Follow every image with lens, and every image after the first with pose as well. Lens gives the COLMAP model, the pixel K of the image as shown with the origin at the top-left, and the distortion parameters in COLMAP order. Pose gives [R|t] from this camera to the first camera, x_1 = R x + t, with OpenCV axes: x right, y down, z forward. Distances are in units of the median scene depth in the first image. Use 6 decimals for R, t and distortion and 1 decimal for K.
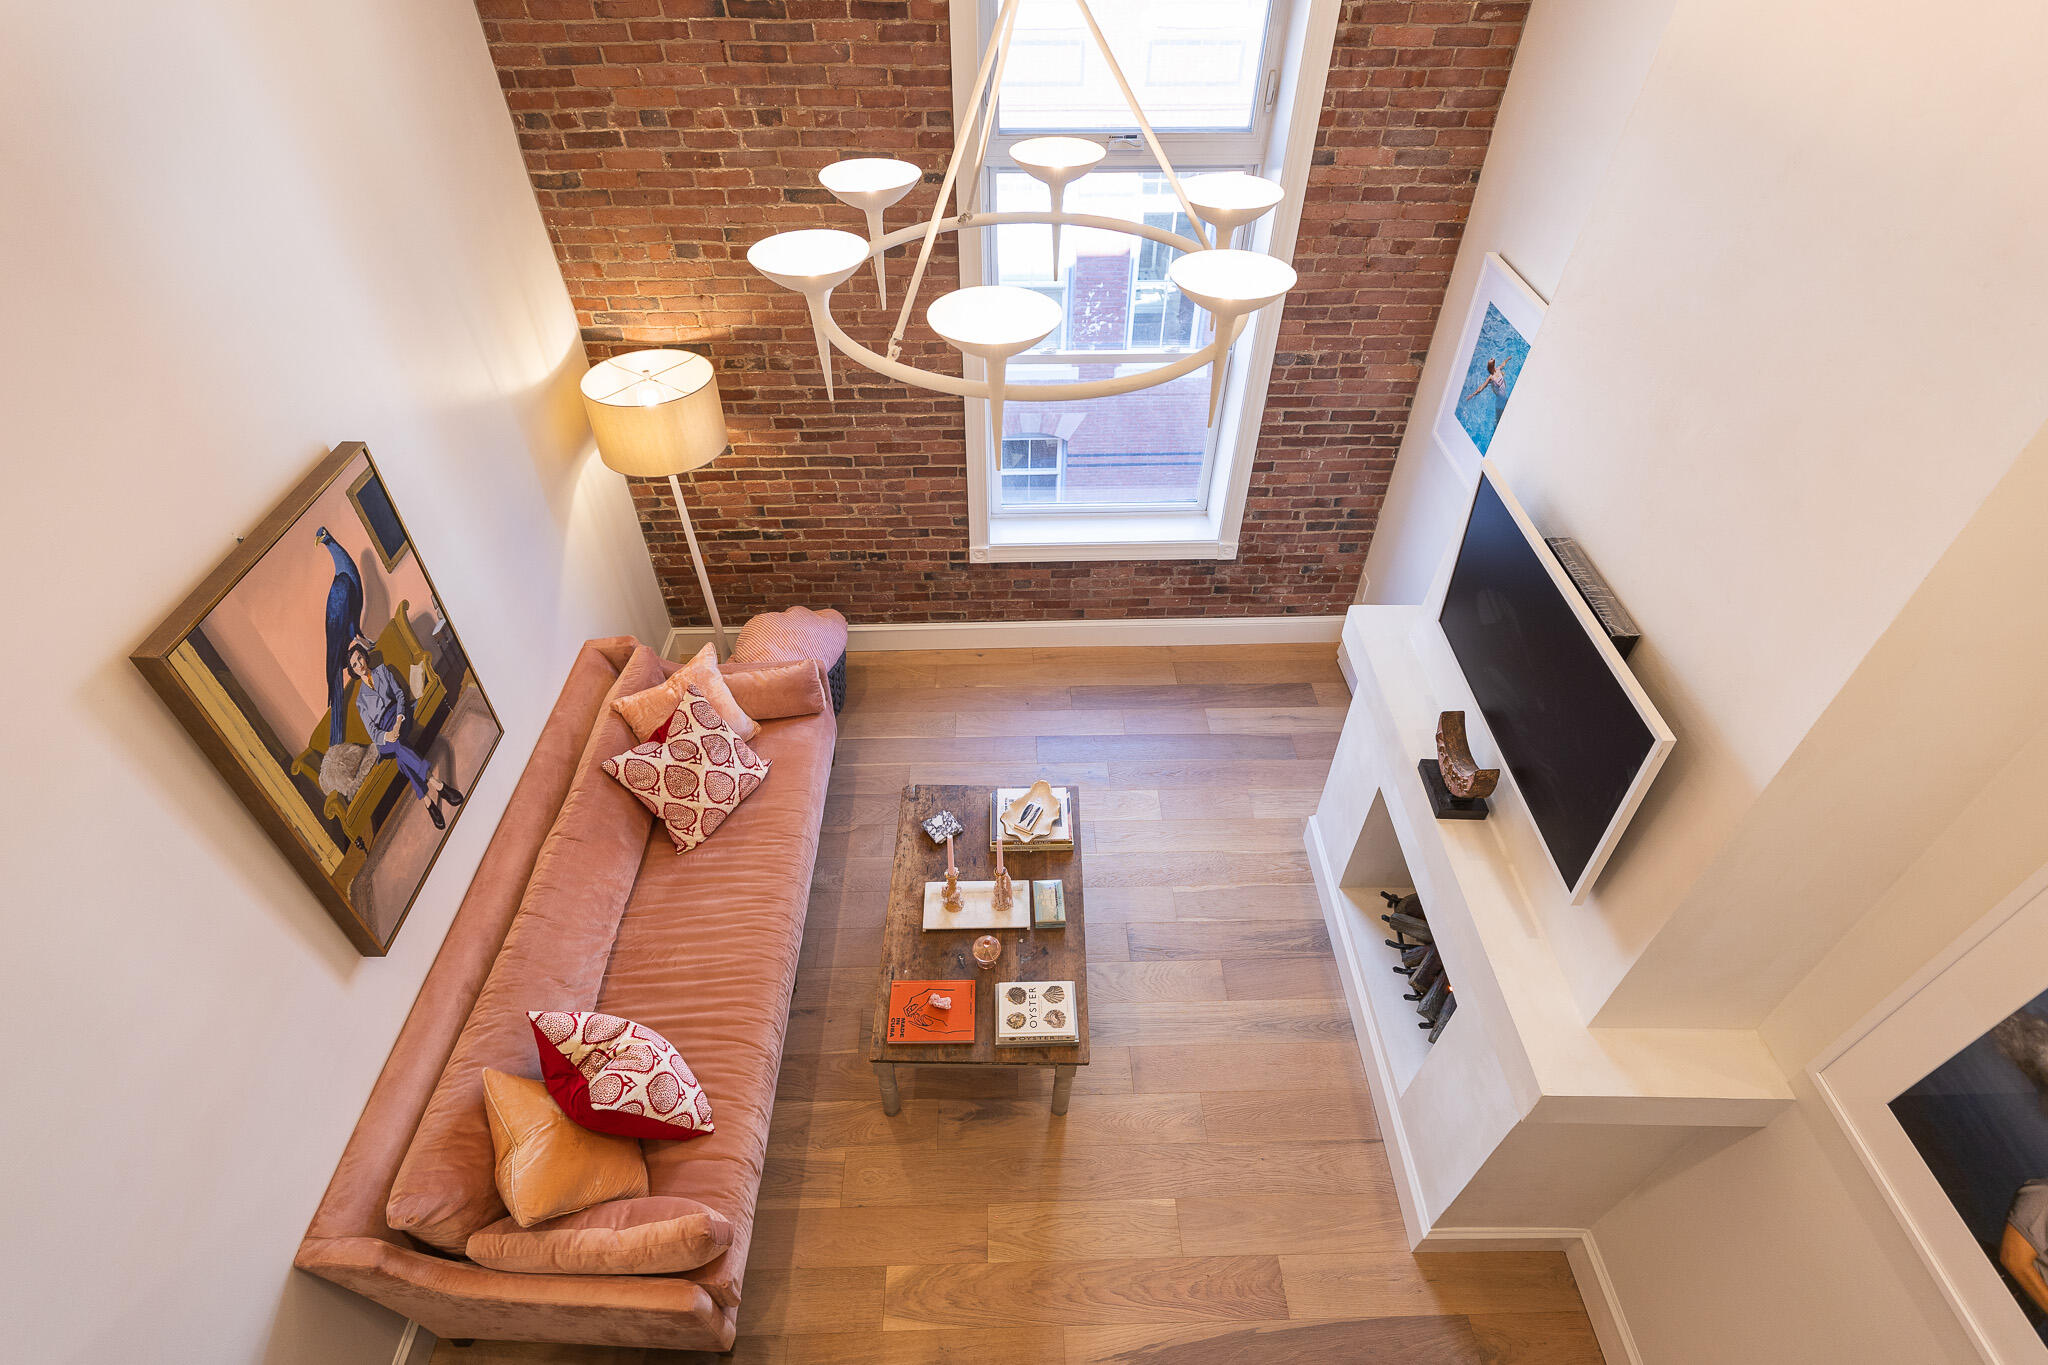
lens RADIAL K [[978.2, 0, 1028.1], [0, 978.2, 678.0], [0, 0, 1]] dist [0.018265, -0.000208]
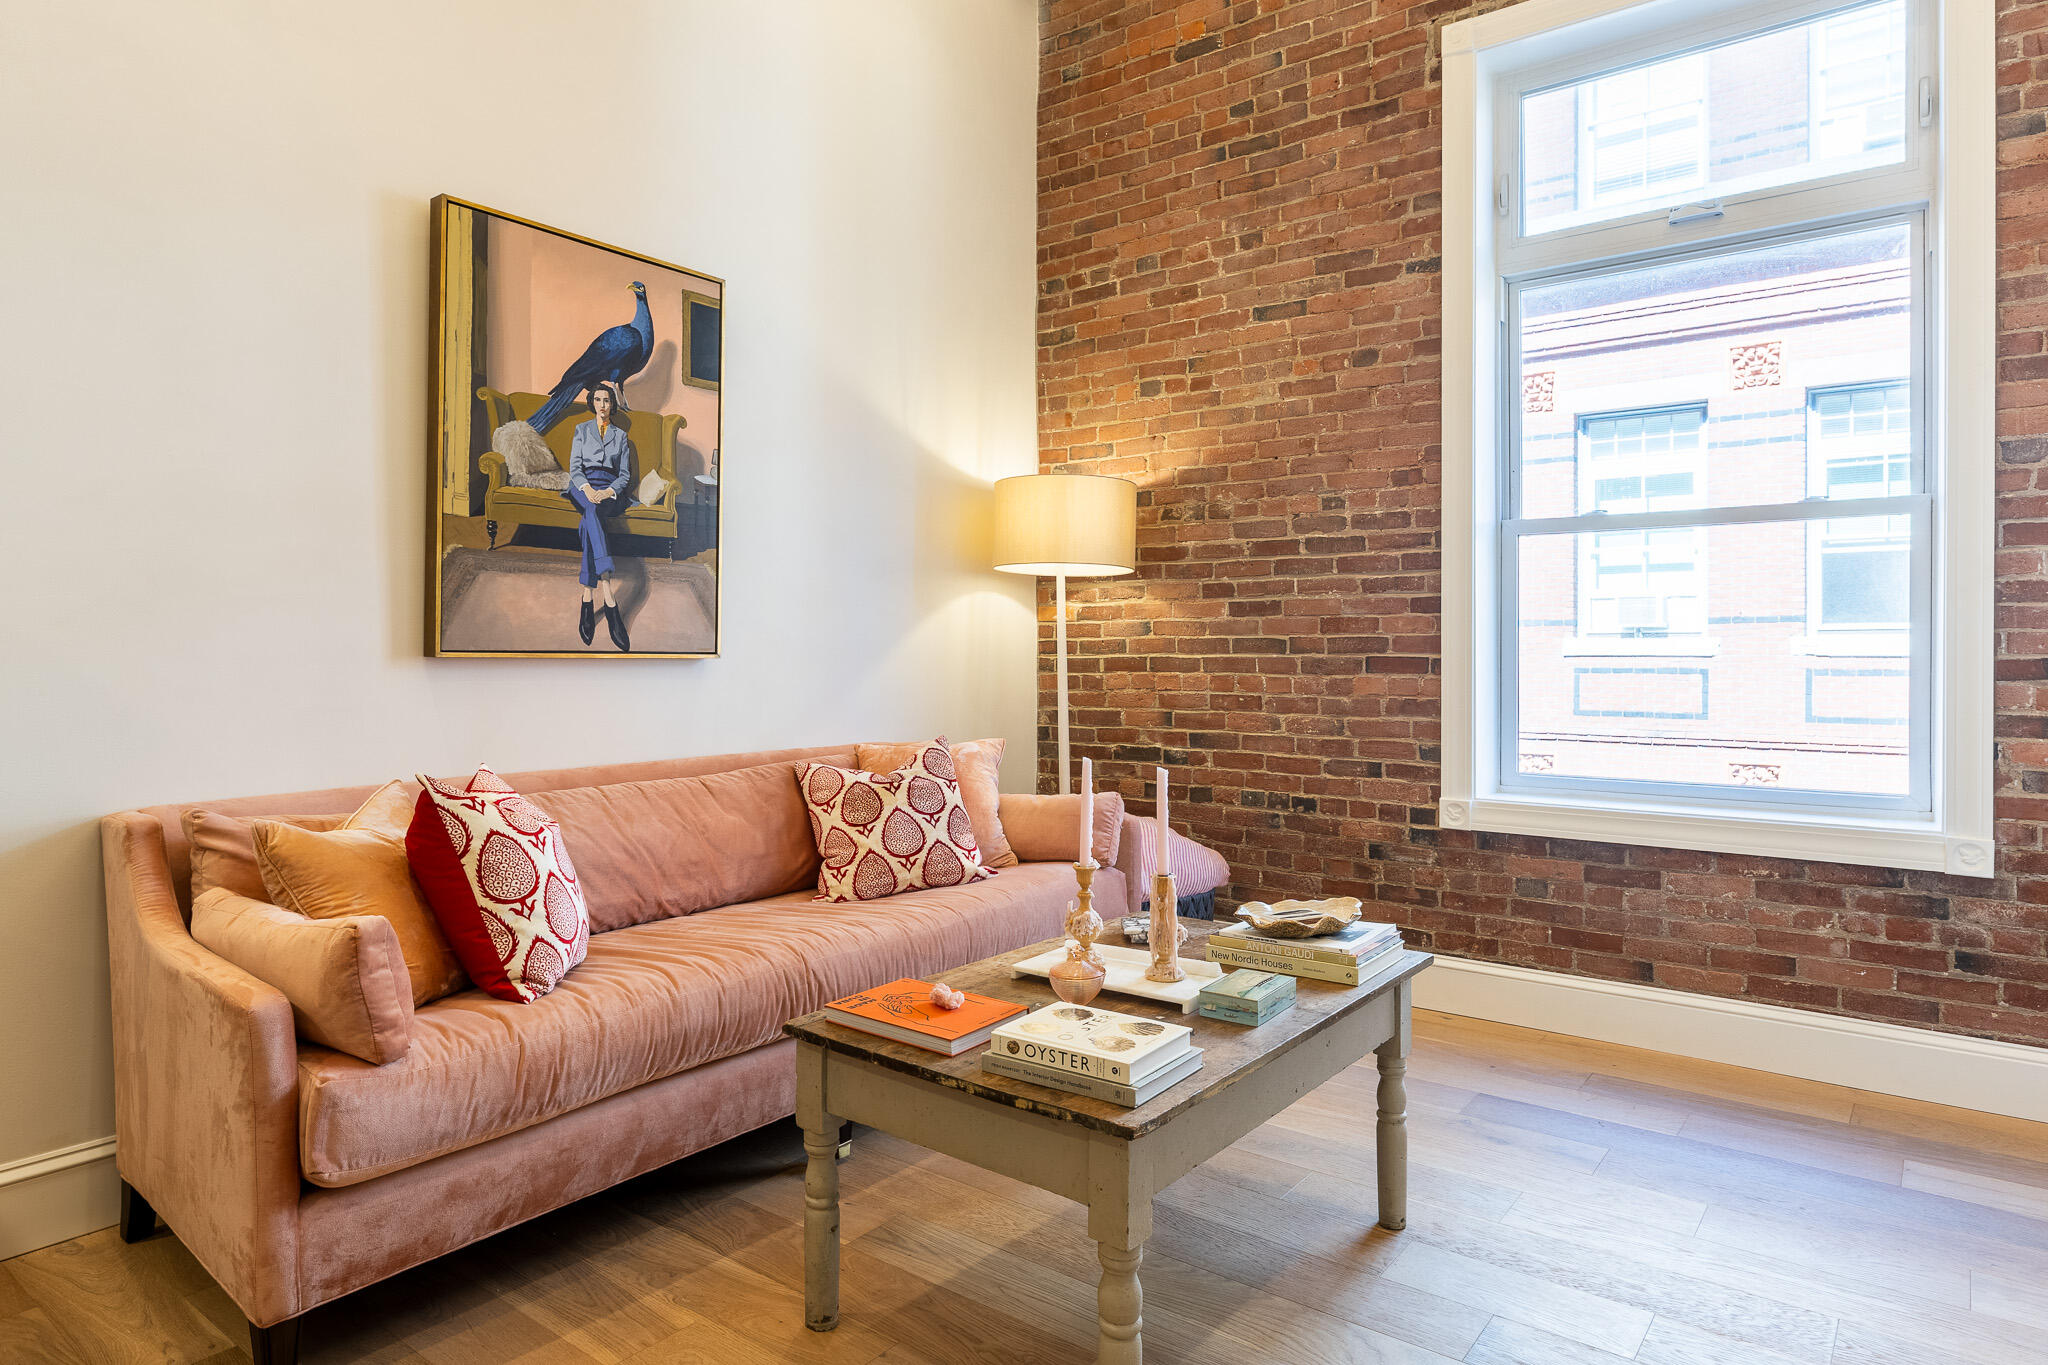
lens RADIAL K [[1212.6, 0, 953.7], [0, 1212.6, 632.7], [0, 0, 1]] dist [0.002964, -0.005508]
pose [[0.753359, -0.001686, -0.657608, 0.252108], [-0.447487, 0.731455, -0.514518, 0.383382], [0.481878, 0.681887, 0.550294, 0.383995]]
